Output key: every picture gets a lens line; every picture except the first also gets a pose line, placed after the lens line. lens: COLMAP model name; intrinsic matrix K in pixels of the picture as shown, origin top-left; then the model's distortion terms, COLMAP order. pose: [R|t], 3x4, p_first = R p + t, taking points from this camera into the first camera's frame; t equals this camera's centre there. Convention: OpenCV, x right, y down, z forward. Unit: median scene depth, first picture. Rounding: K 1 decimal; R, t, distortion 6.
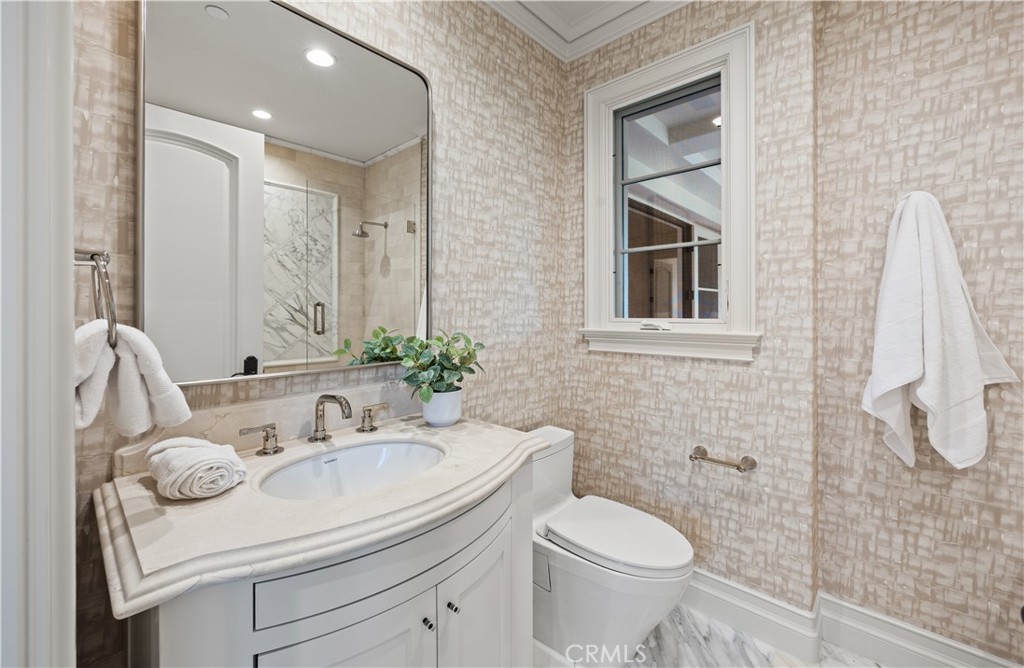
lens RADIAL K [[406.6, 0, 487.7], [0, 406.6, 319.7], [0, 0, 1]] dist [-0.002463, -0.000361]
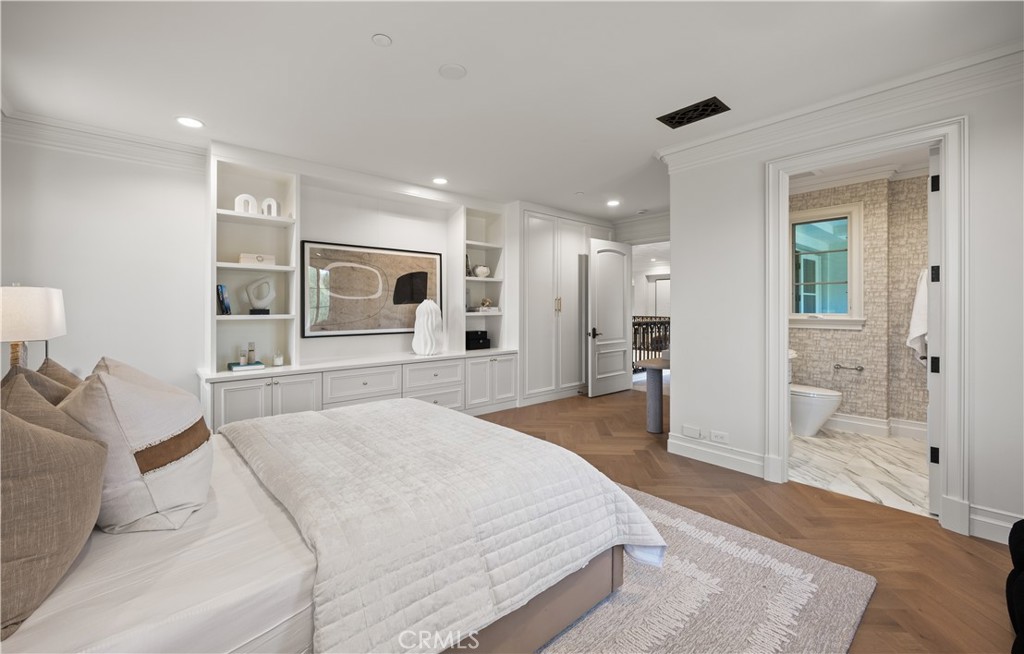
lens RADIAL K [[406.6, 0, 479.4], [0, 406.6, 313.9], [0, 0, 1]] dist [-0.002463, -0.000361]
pose [[0.993183, 0.002563, -0.116539, -1.557396], [-0.002714, 0.999996, -0.001143, 0.009930], [0.116536, 0.001452, 0.993185, -1.966864]]
